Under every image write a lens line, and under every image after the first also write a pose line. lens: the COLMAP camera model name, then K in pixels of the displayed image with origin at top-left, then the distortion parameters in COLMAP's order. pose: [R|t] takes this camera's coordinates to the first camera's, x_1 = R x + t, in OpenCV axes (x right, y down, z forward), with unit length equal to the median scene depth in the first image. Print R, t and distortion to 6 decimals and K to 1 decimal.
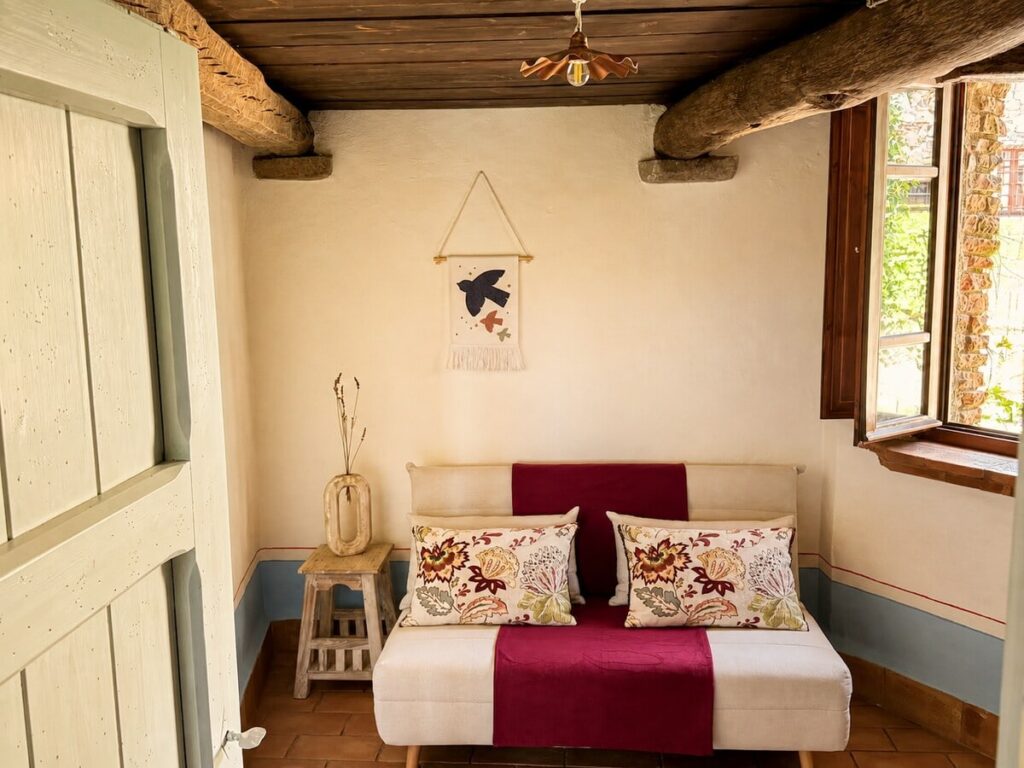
lens RADIAL K [[946.7, 0, 477.0], [0, 946.7, 388.7], [0, 0, 1]] dist [0.089045, -0.008706]
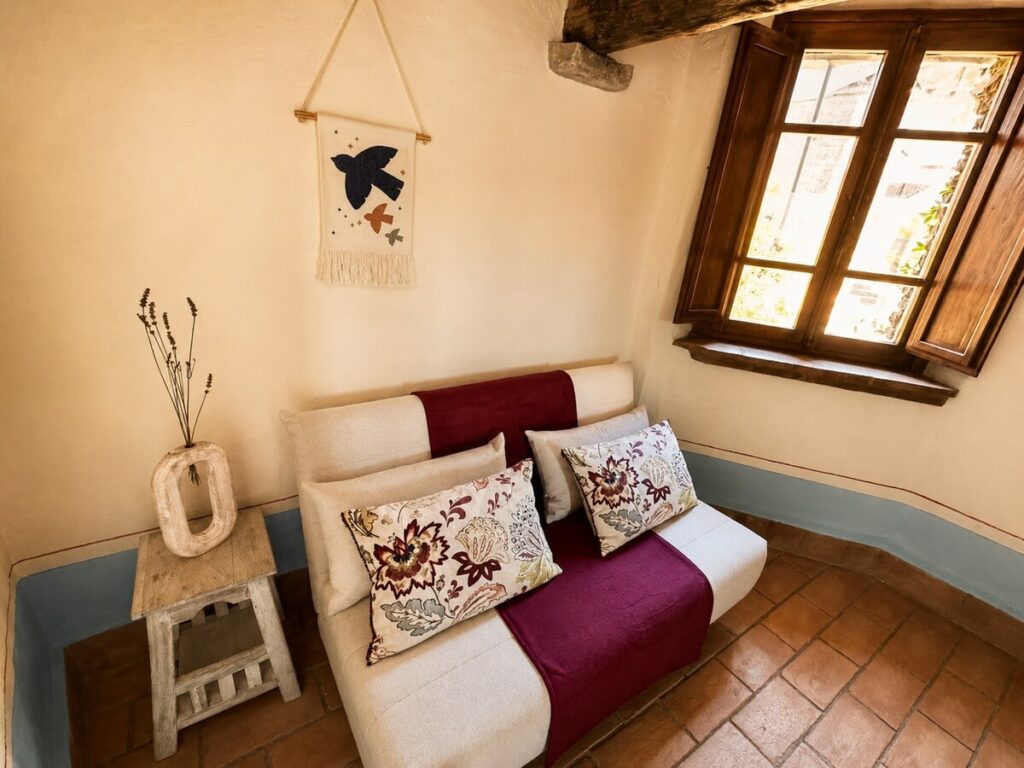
lens RADIAL K [[452.7, 0, 517.5], [0, 452.7, 385.3], [0, 0, 1]] dist [-0.005352, -0.000139]
pose [[0.757183, -0.147750, 0.636273, -0.178074], [-0.021756, 0.967838, 0.250633, -0.038652], [-0.652840, -0.203618, 0.729616, 0.715865]]
